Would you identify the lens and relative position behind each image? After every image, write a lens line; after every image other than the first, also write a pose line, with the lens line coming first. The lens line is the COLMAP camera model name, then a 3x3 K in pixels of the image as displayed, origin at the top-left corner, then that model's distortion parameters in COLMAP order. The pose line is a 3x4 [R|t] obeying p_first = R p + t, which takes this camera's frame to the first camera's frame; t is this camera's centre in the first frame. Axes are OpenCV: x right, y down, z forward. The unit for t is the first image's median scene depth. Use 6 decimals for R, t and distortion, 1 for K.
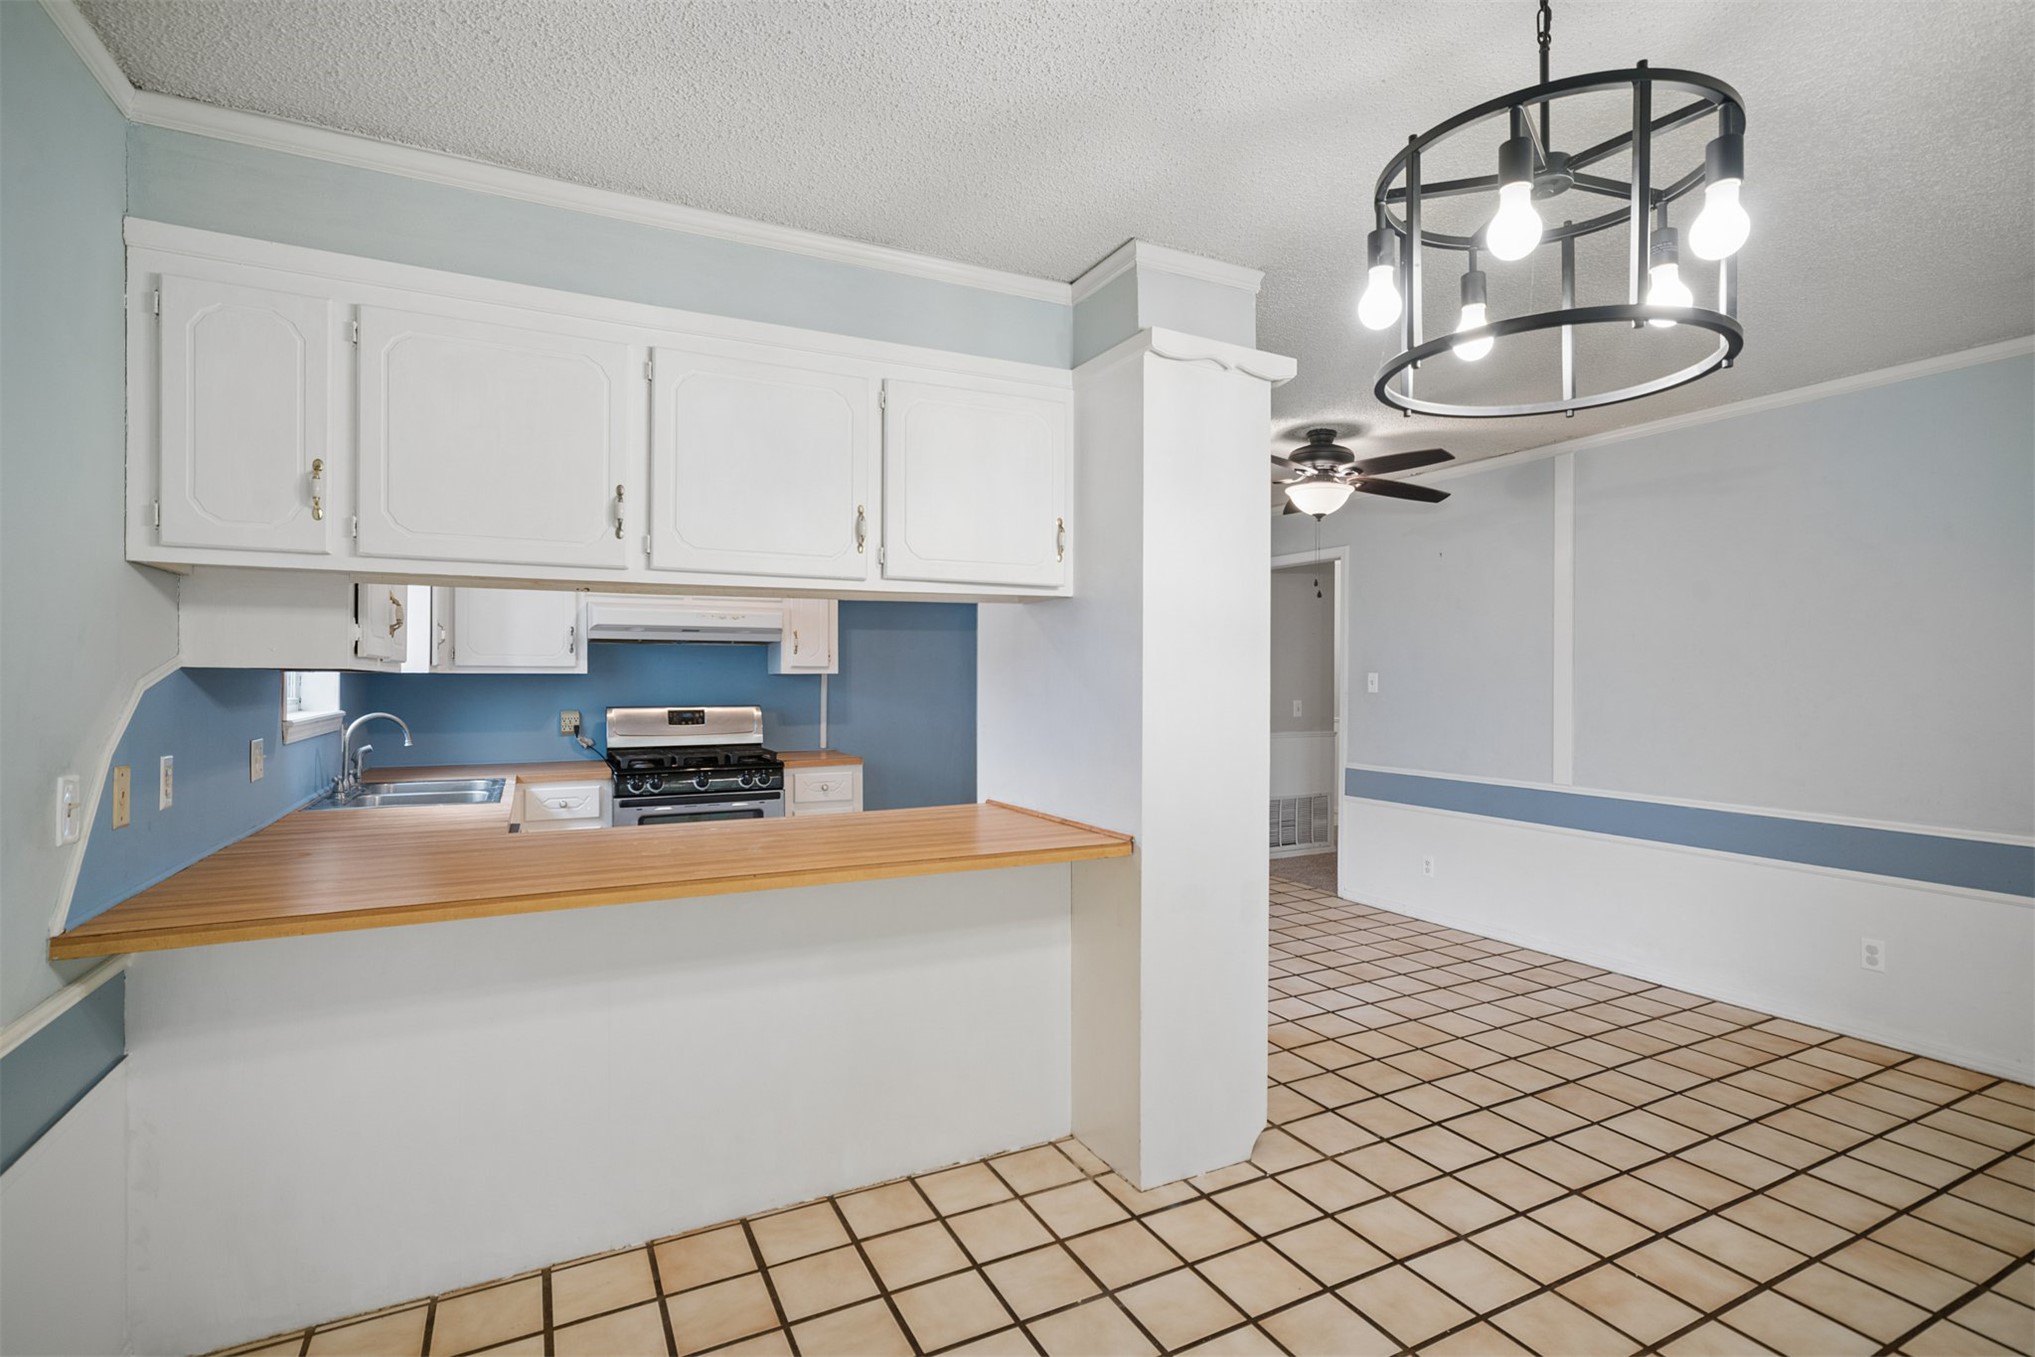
lens RADIAL K [[961.7, 0, 1035.7], [0, 961.7, 682.1], [0, 0, 1]] dist [-0.017211, 0.013618]
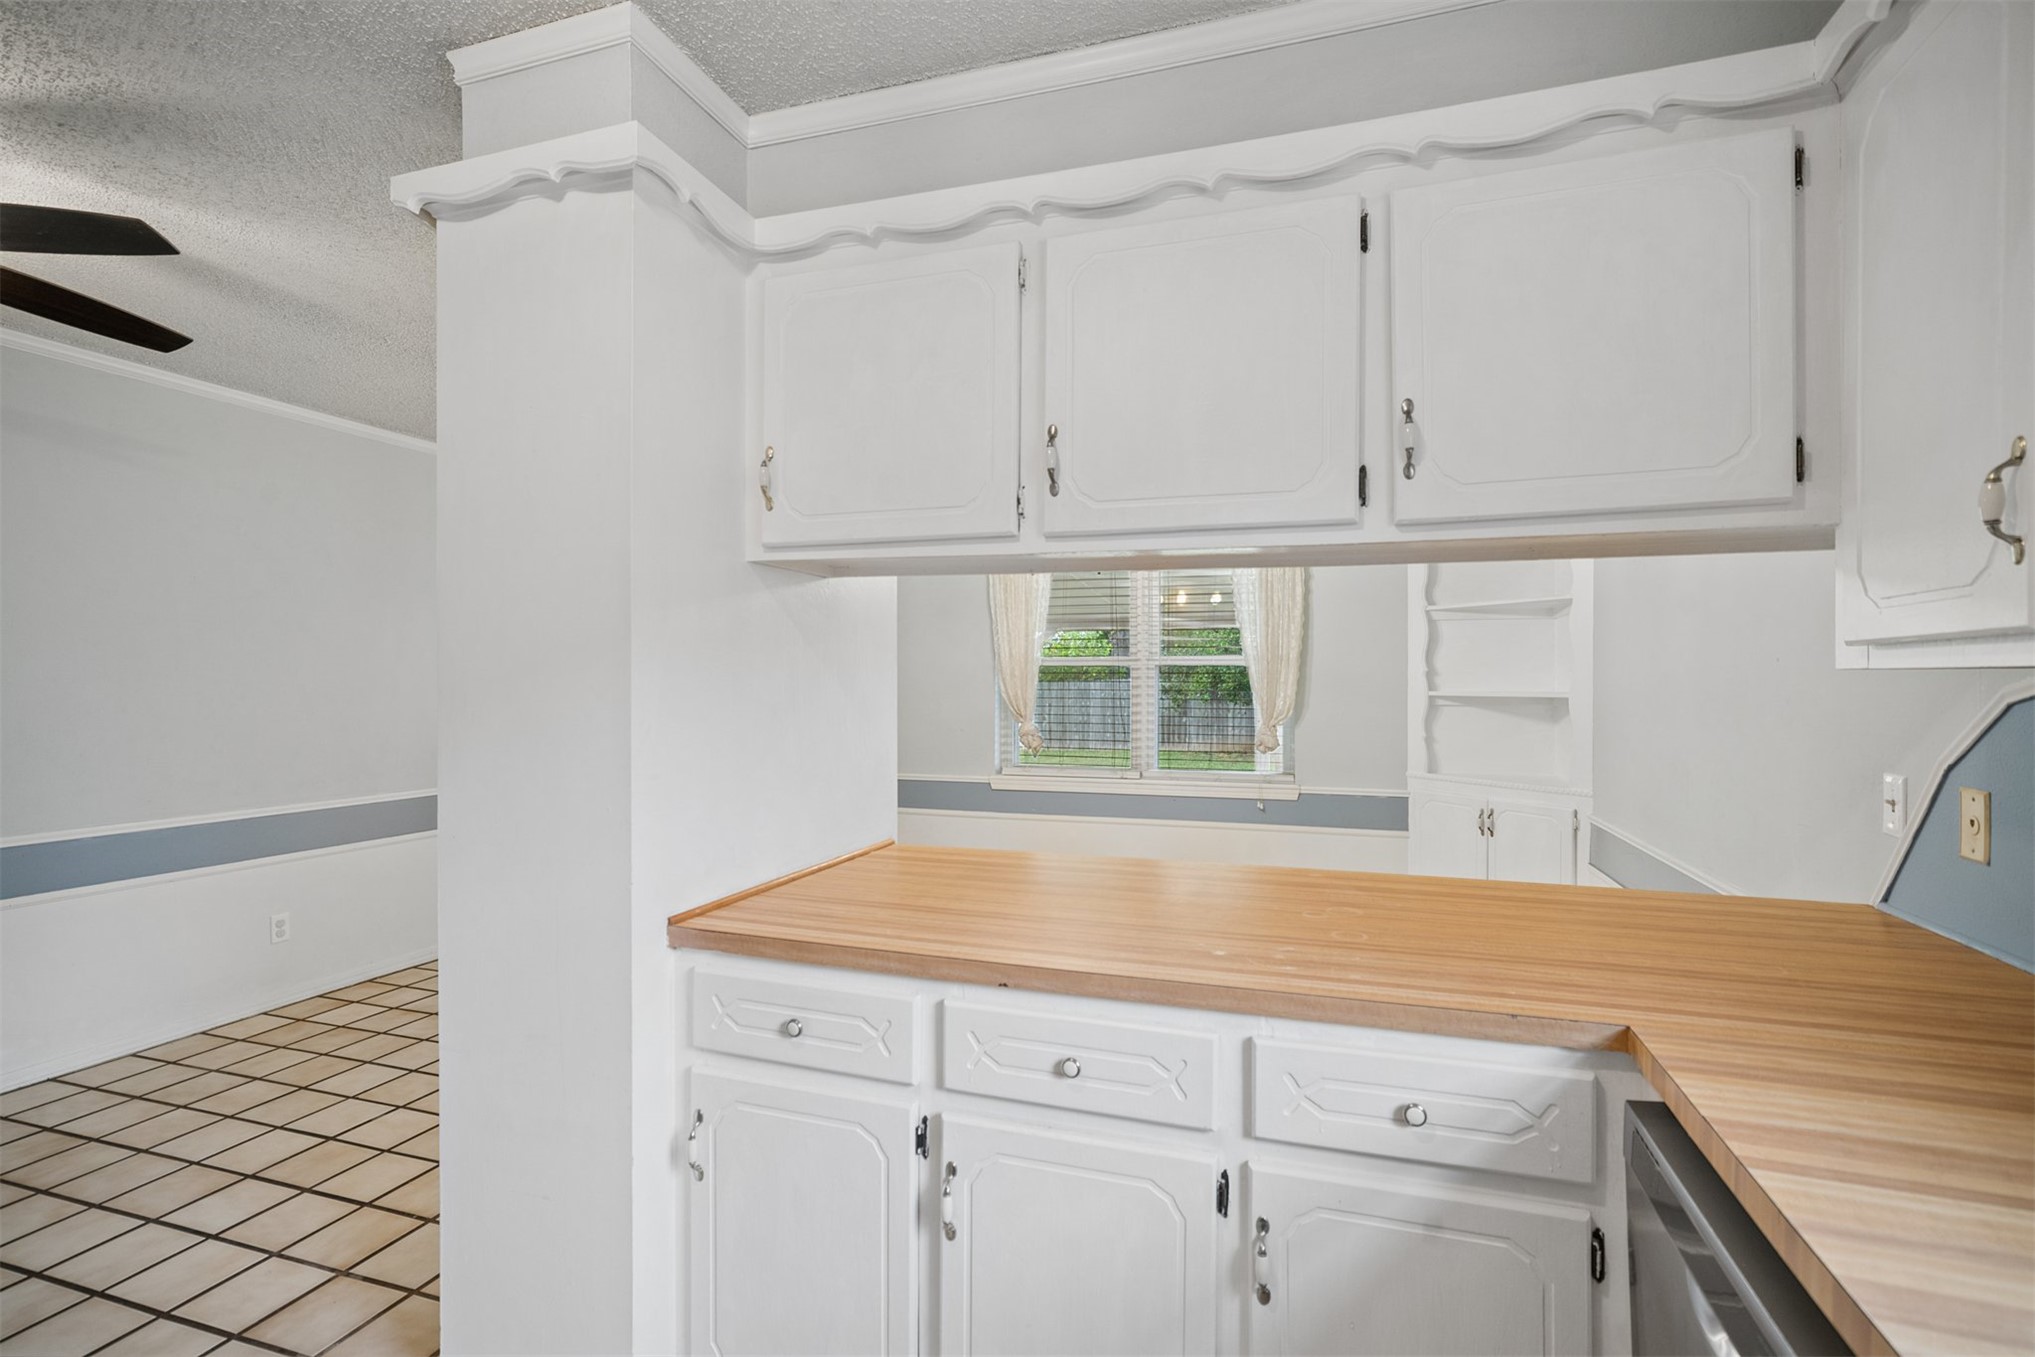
lens RADIAL K [[955.1, 0, 1026.2], [0, 955.1, 691.2], [0, 0, 1]] dist [-0.016247, 0.014283]
pose [[-0.696401, -0.010458, 0.717576, -0.548475], [-0.000840, 0.999905, 0.013757, -0.004412], [-0.717652, 0.008978, -0.696344, 1.231152]]
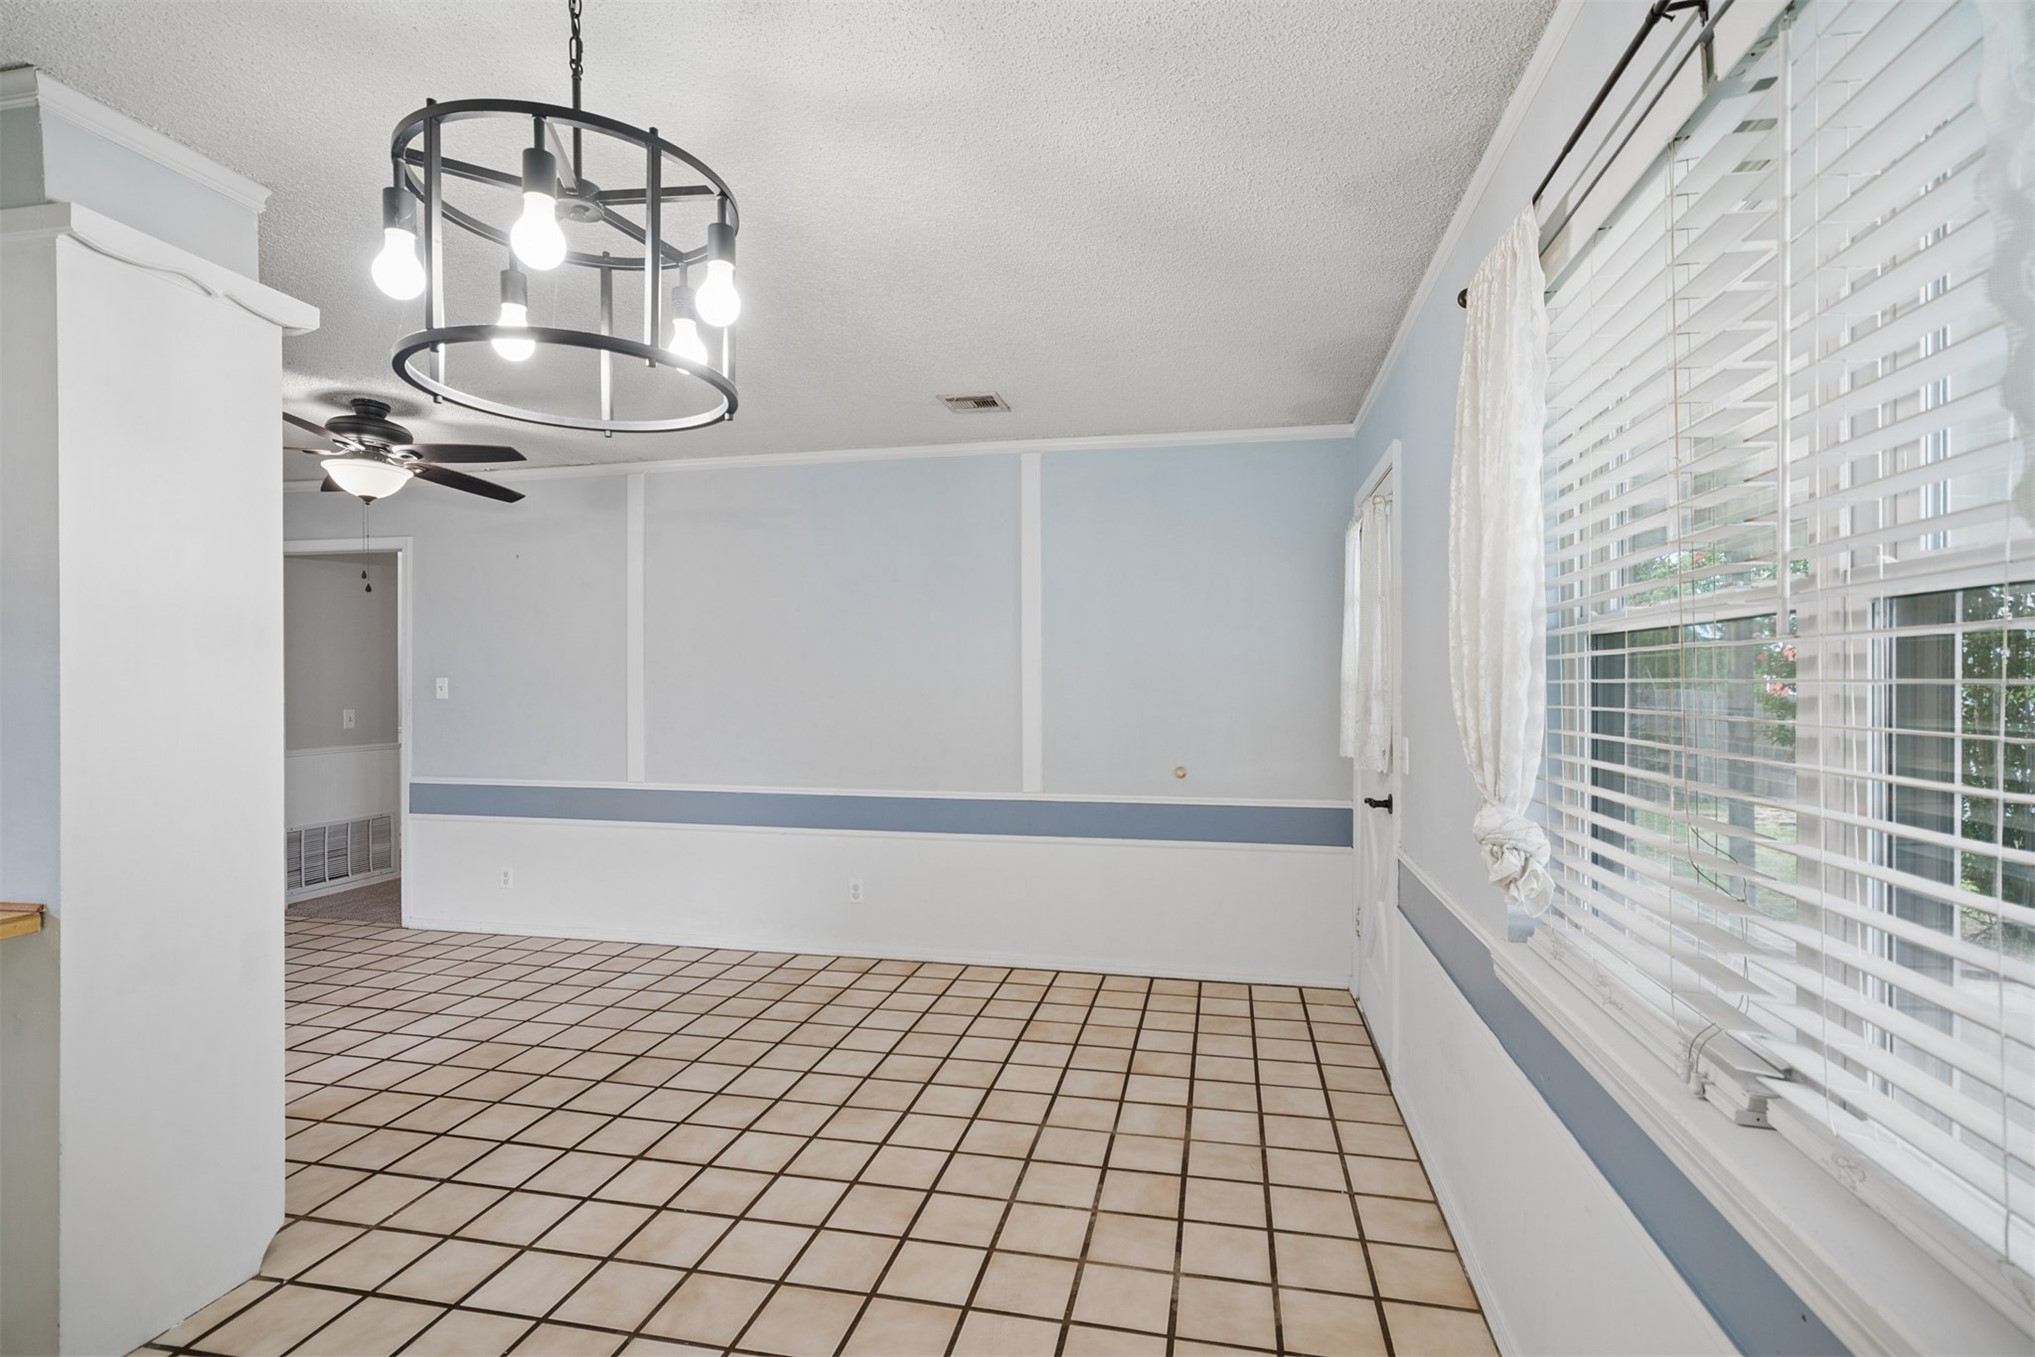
lens RADIAL K [[943.1, 0, 1020.6], [0, 943.1, 690.5], [0, 0, 1]] dist [-0.014004, 0.011426]
pose [[0.640387, -0.009069, 0.767999, 0.023247], [0.006227, 0.999959, 0.006615, 0.000371], [-0.768027, 0.000546, 0.640417, -0.010500]]
